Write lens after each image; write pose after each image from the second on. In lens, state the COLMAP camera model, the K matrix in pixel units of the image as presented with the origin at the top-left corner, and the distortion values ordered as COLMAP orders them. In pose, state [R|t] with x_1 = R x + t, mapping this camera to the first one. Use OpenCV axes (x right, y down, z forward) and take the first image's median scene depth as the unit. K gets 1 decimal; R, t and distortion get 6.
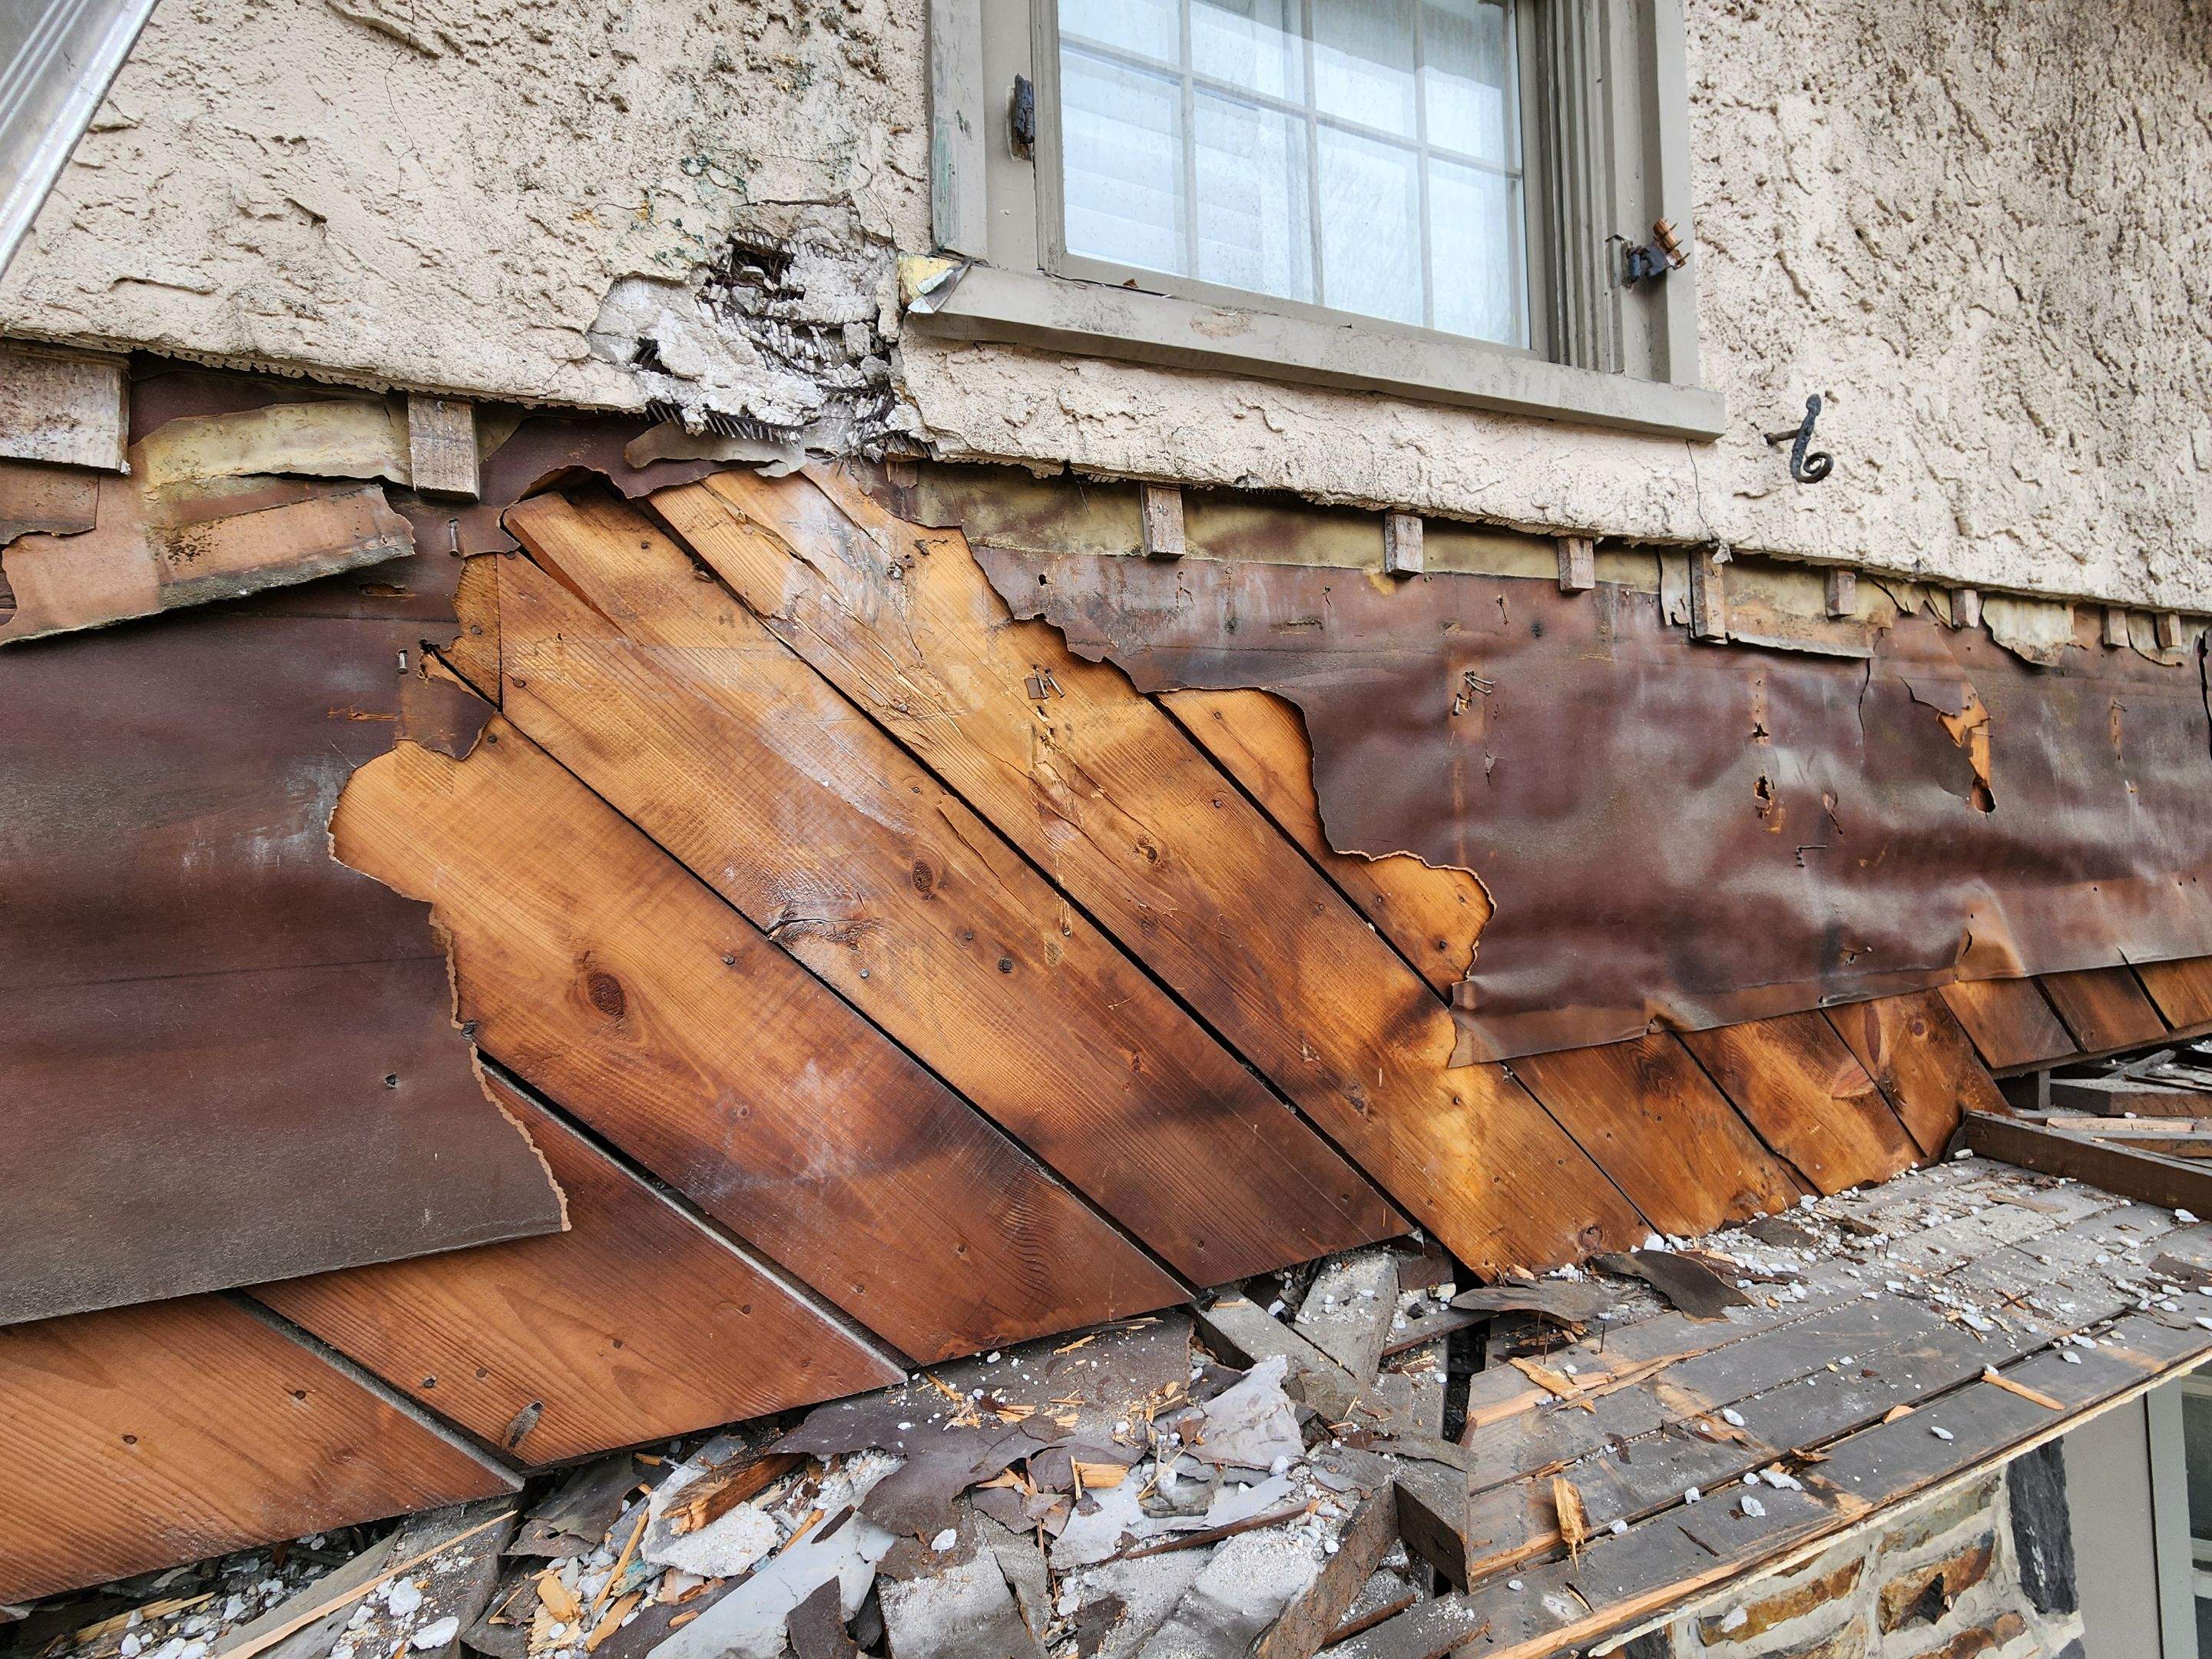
lens RADIAL K [[905.9, 0, 1108.6], [0, 905.9, 830.2], [0, 0, 1]] dist [-0.001031, -0.000114]
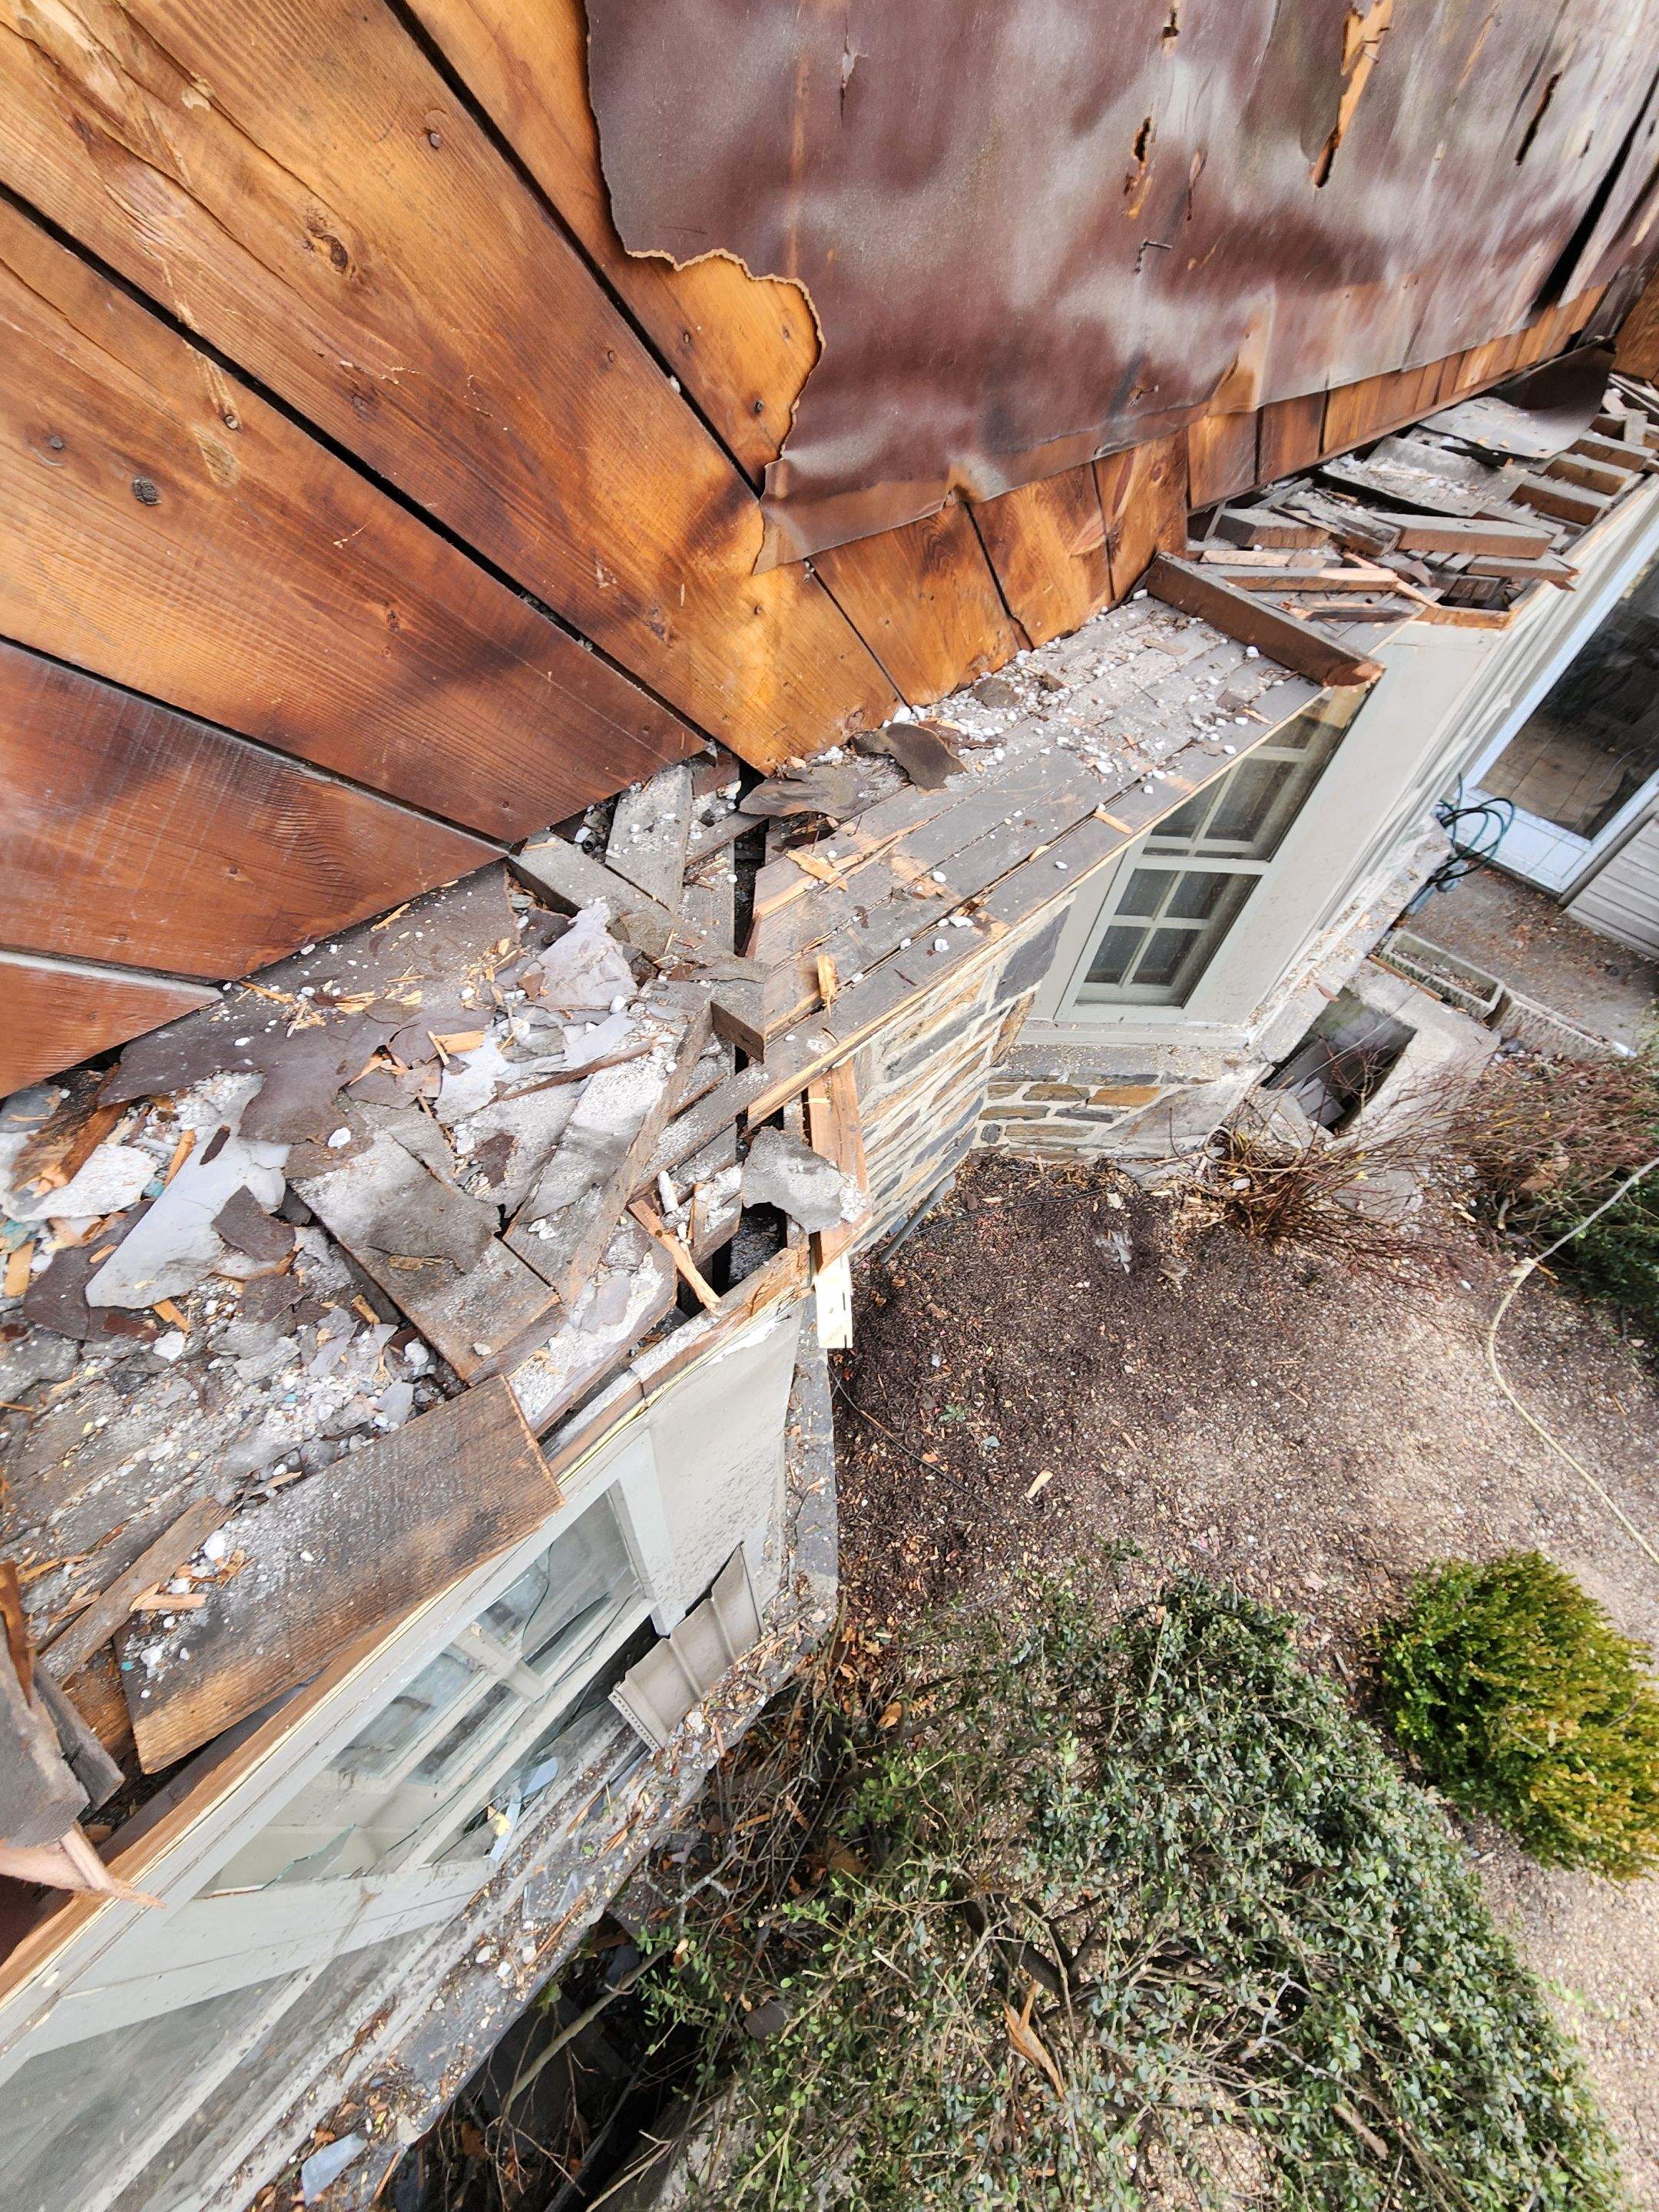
lens RADIAL K [[905.9, 0, 829.5], [0, 905.9, 1106.0], [0, 0, 1]] dist [-0.001031, -0.000114]
pose [[0.890795, -0.260383, 0.372404, -0.031160], [-0.148789, 0.607225, 0.780474, -0.141487], [-0.429355, -0.750652, 0.502171, 0.131941]]
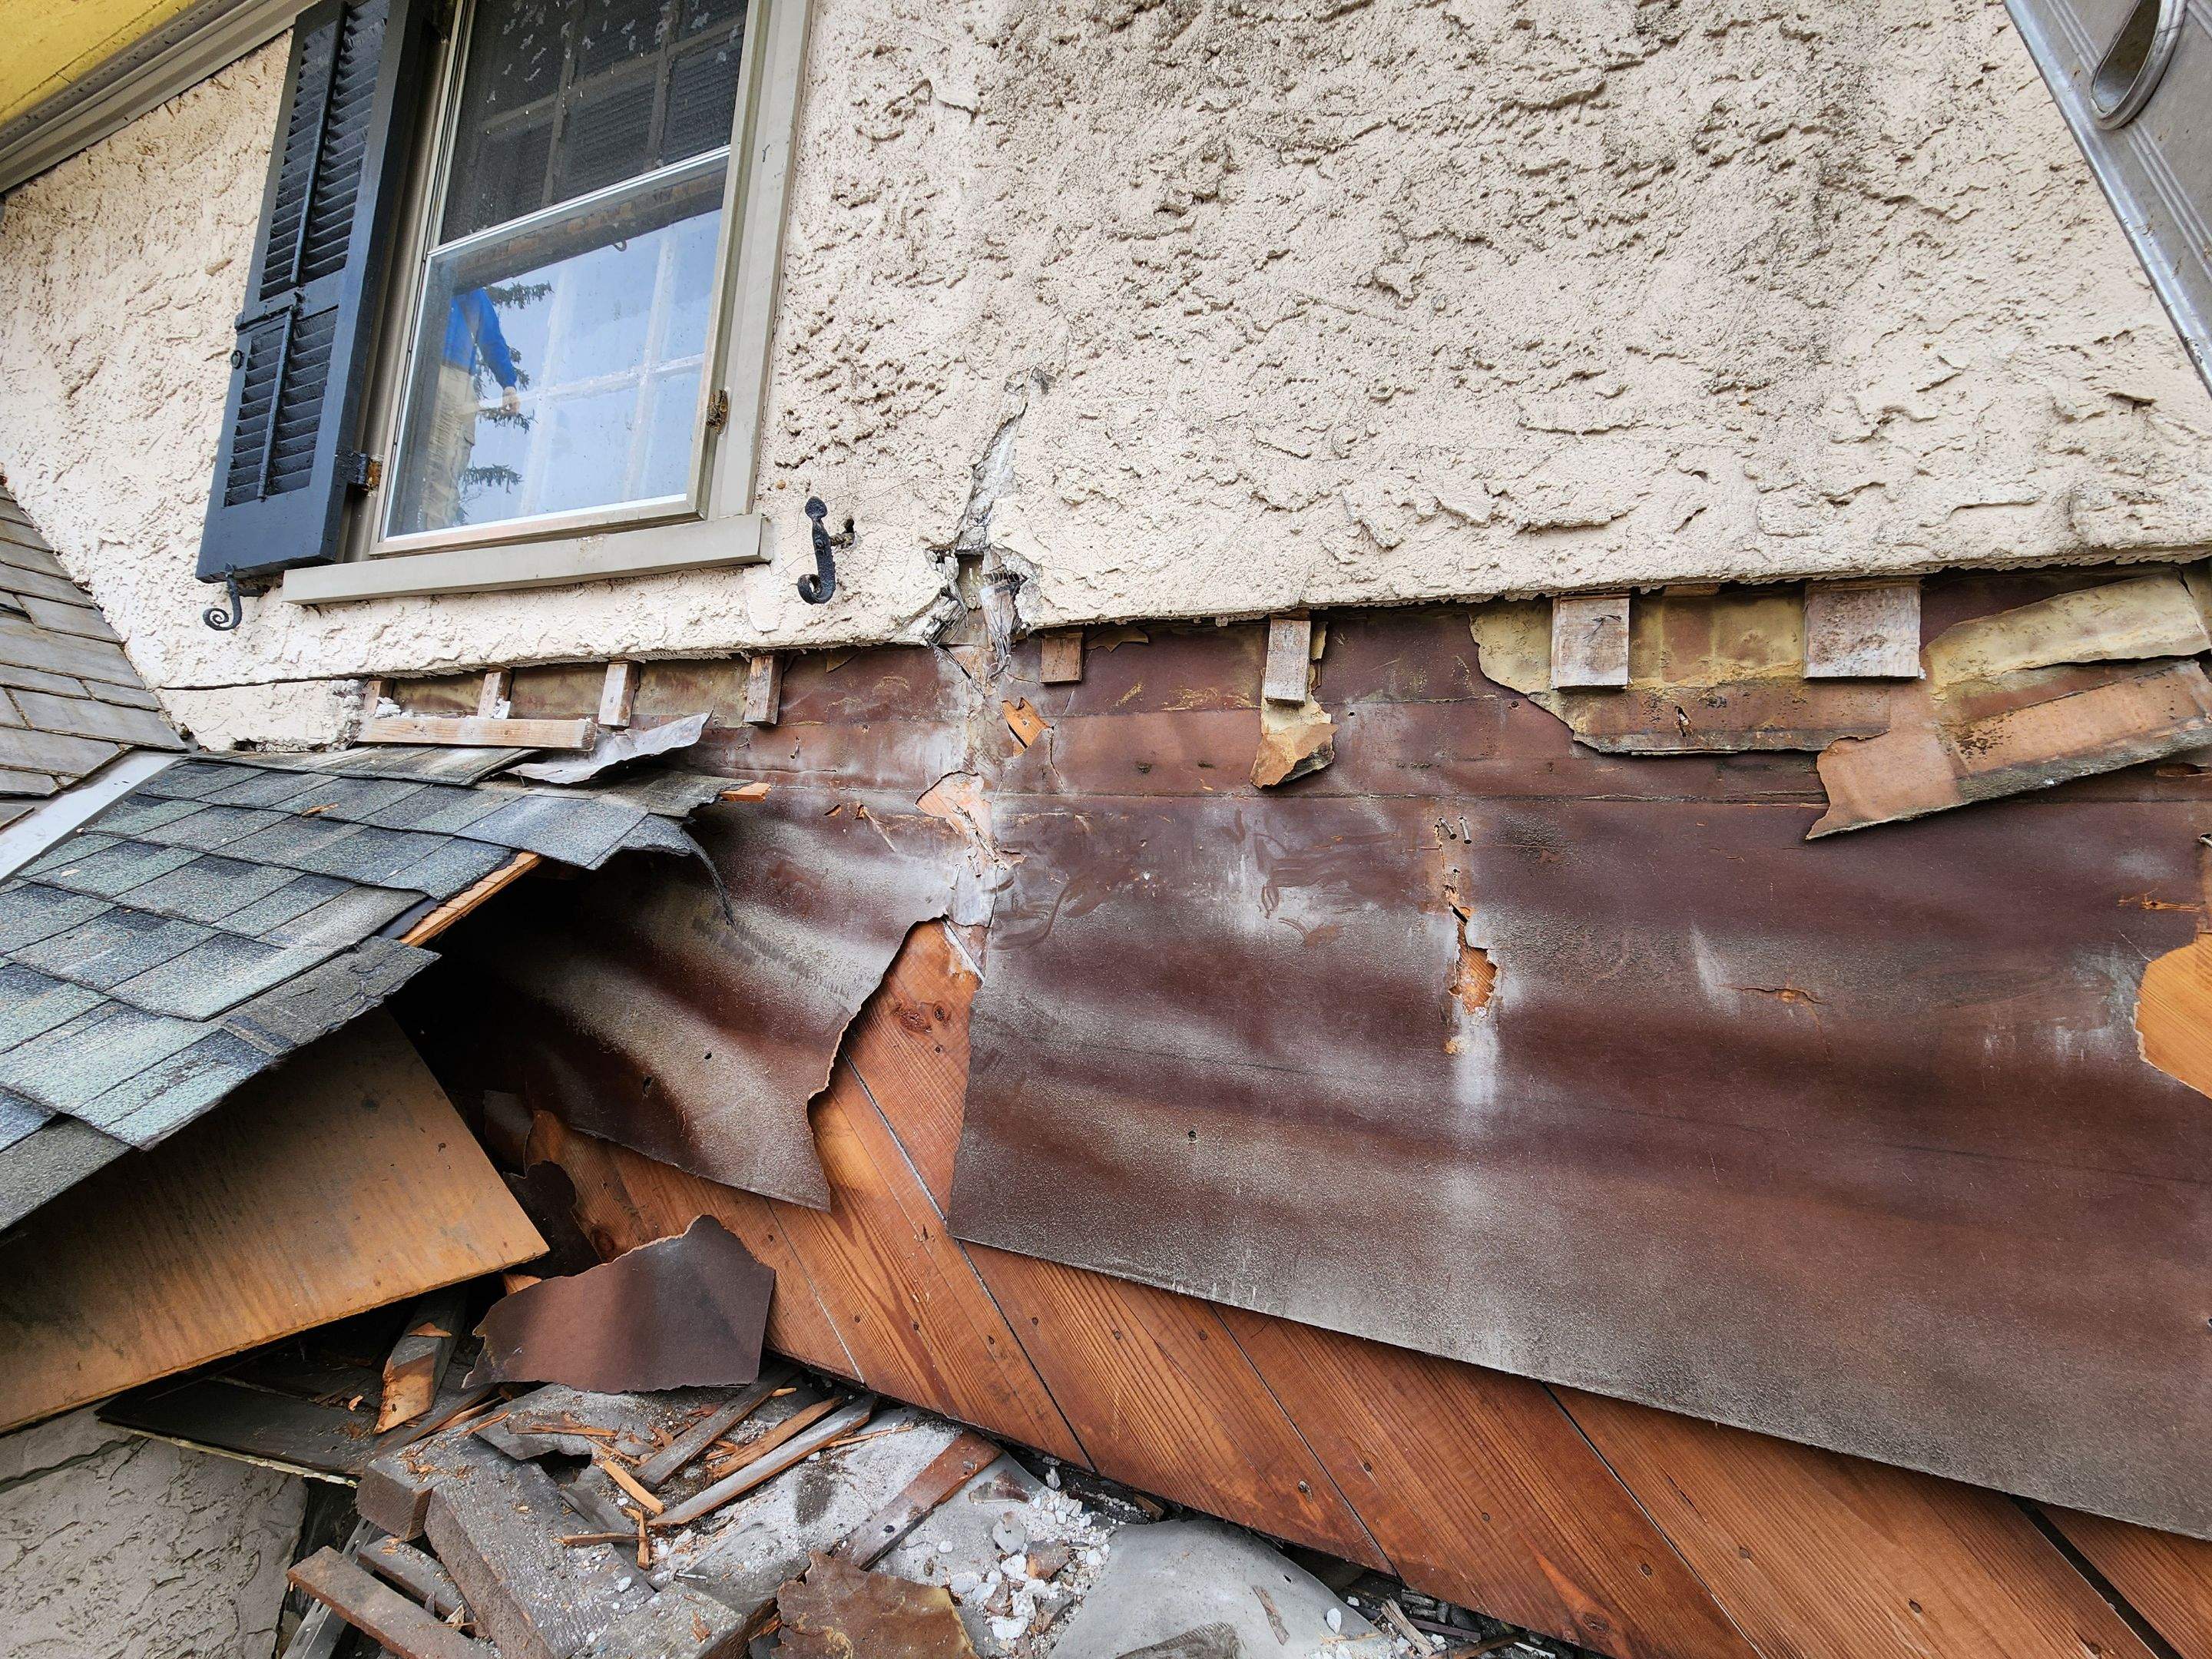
lens RADIAL K [[904.0, 0, 1106.0], [0, 904.0, 829.5], [0, 0, 1]] dist [-0.001851, 0.000406]
pose [[0.705393, 0.011421, -0.708725, -0.657449], [-0.087224, 0.993670, -0.070801, -0.030755], [0.703430, 0.111760, 0.701923, -0.296317]]
